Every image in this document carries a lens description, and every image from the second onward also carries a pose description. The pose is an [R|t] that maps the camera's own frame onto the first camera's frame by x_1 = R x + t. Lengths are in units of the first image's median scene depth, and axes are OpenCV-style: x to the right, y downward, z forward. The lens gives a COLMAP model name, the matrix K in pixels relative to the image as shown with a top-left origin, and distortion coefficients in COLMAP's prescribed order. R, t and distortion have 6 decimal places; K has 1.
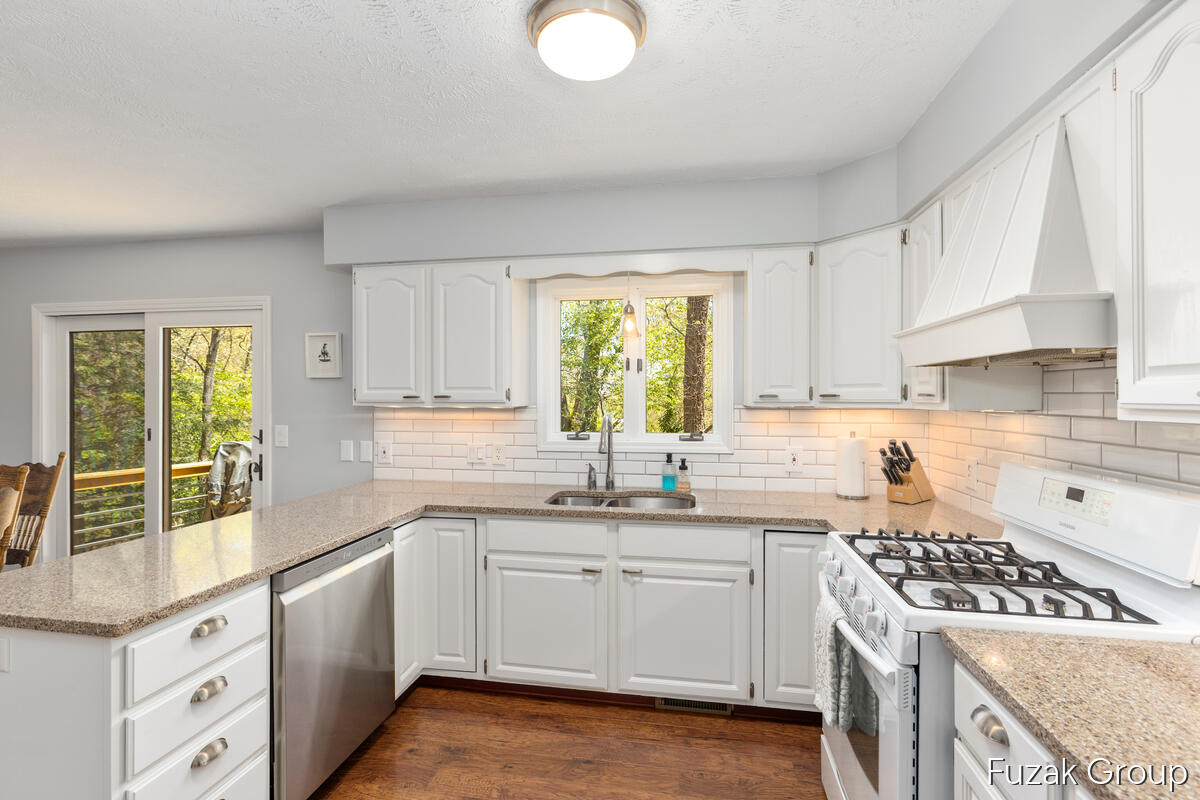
lens RADIAL K [[544.9, 0, 599.6], [0, 544.9, 394.0], [0, 0, 1]] dist [-0.000438, -0.002320]
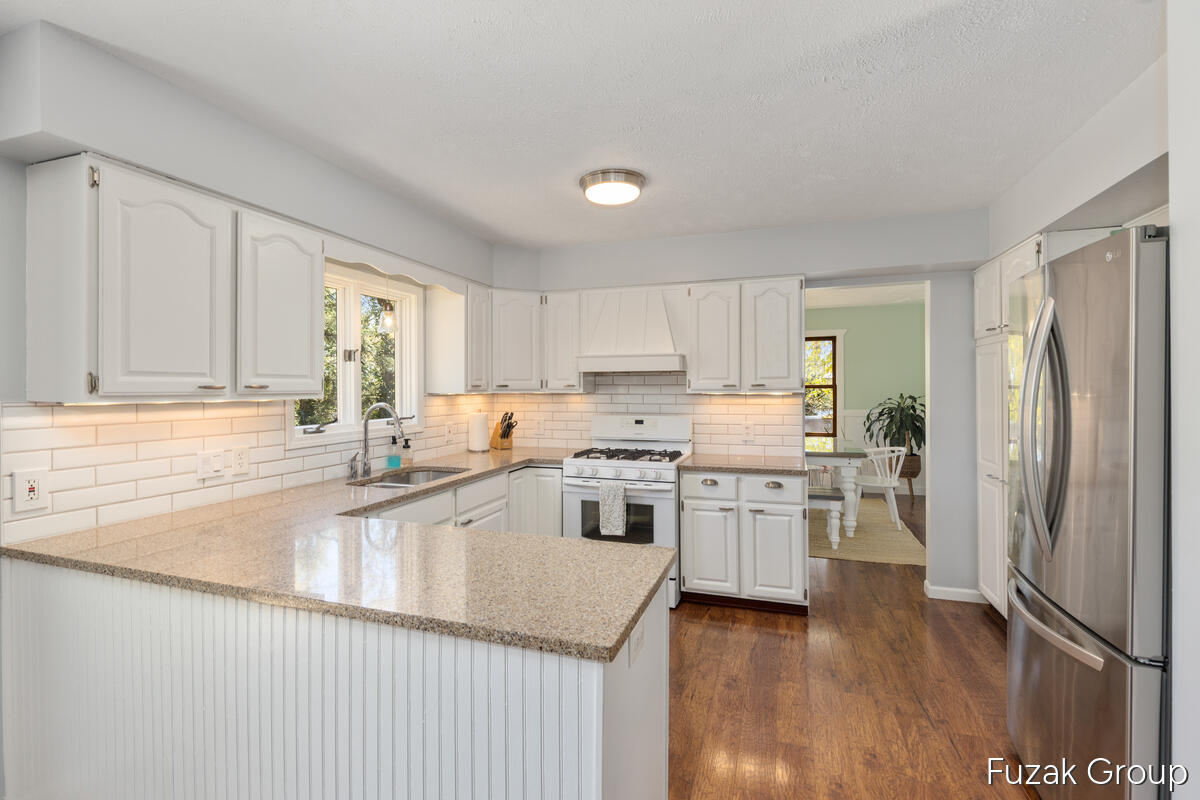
lens RADIAL K [[544.9, 0, 594.5], [0, 544.9, 387.5], [0, 0, 1]] dist [-0.000438, -0.002320]
pose [[0.156317, -0.002010, 0.987705, -0.972747], [-0.001763, 0.999996, 0.002314, 0.003411], [-0.987705, -0.002103, 0.156313, 0.420548]]
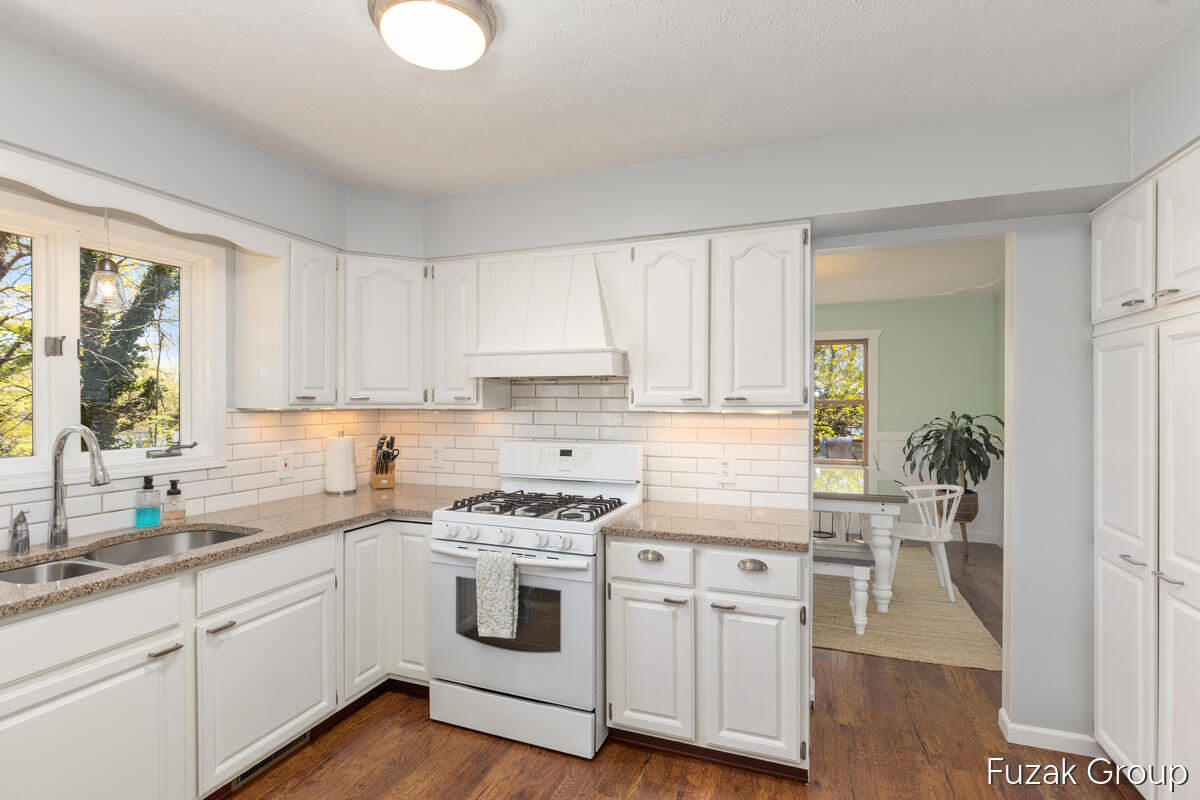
lens RADIAL K [[566.2, 0, 600.5], [0, 566.2, 405.4], [0, 0, 1]] dist [-0.007676, 0.002116]
pose [[0.187168, -0.006851, 0.982304, -0.512442], [-0.007431, 0.999937, 0.008390, 0.004486], [-0.982300, -0.008870, 0.187105, 0.281518]]
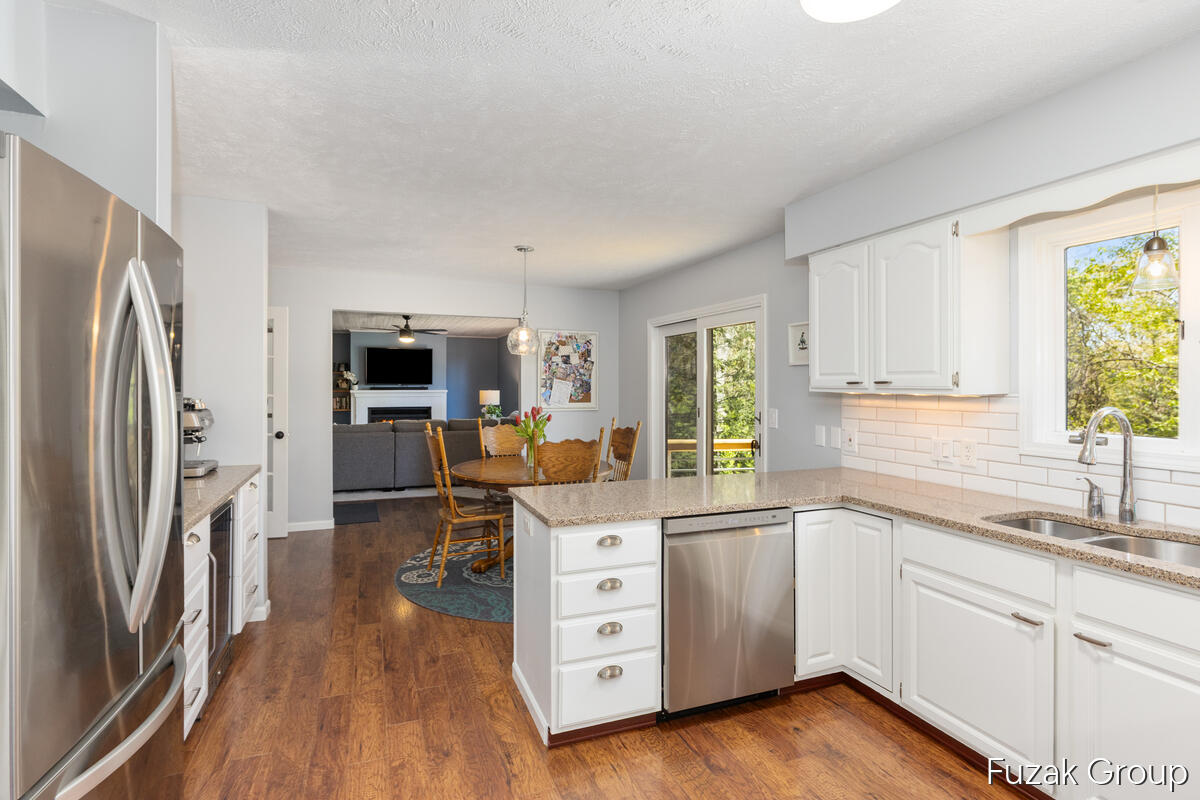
lens RADIAL K [[590.1, 0, 595.6], [0, 590.1, 384.6], [0, 0, 1]] dist [0.007930, 0.000154]
pose [[0.520577, 0.000579, -0.853814, 0.307547], [0.004341, 0.999985, 0.003325, 0.003254], [0.853803, -0.005437, 0.520567, 0.078087]]
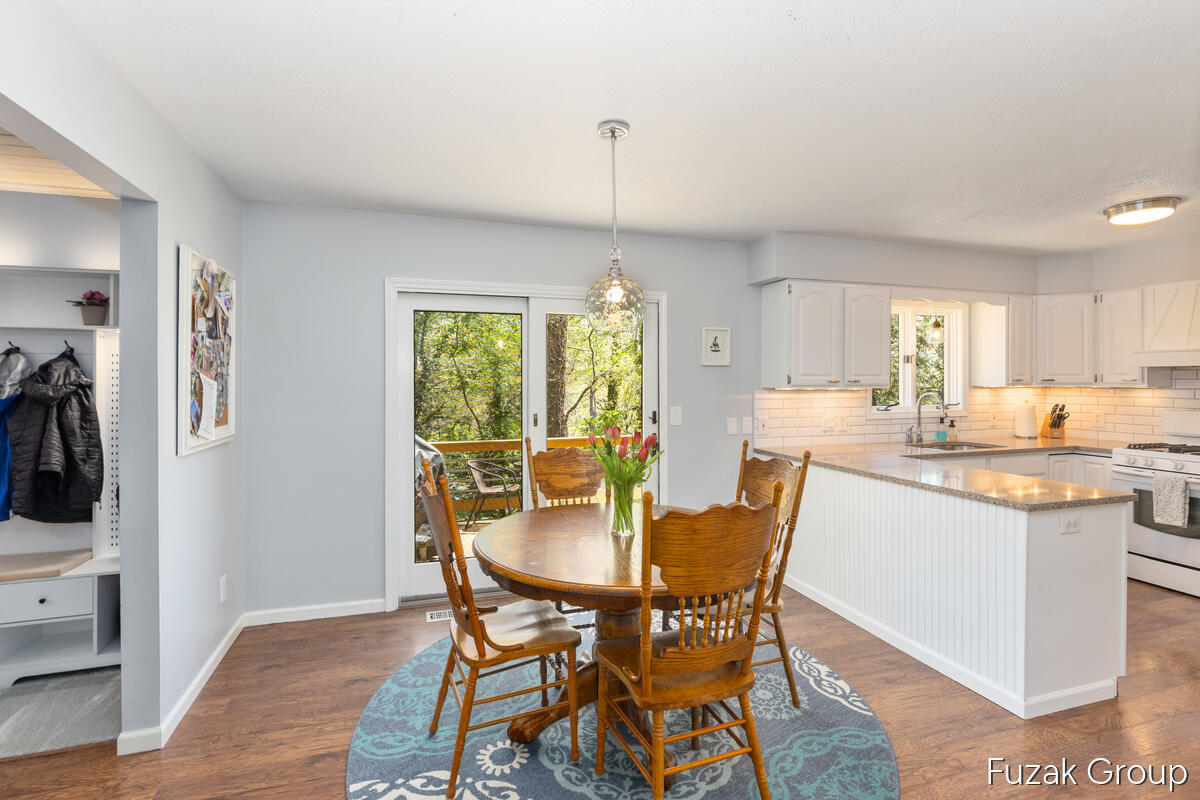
lens RADIAL K [[566.2, 0, 601.1], [0, 566.2, 377.3], [0, 0, 1]] dist [-0.007676, 0.002116]
pose [[0.882854, 0.000316, 0.469647, -1.539440], [-0.001012, 0.999999, 0.001228, -0.006104], [-0.469646, -0.001560, 0.882853, 0.038131]]
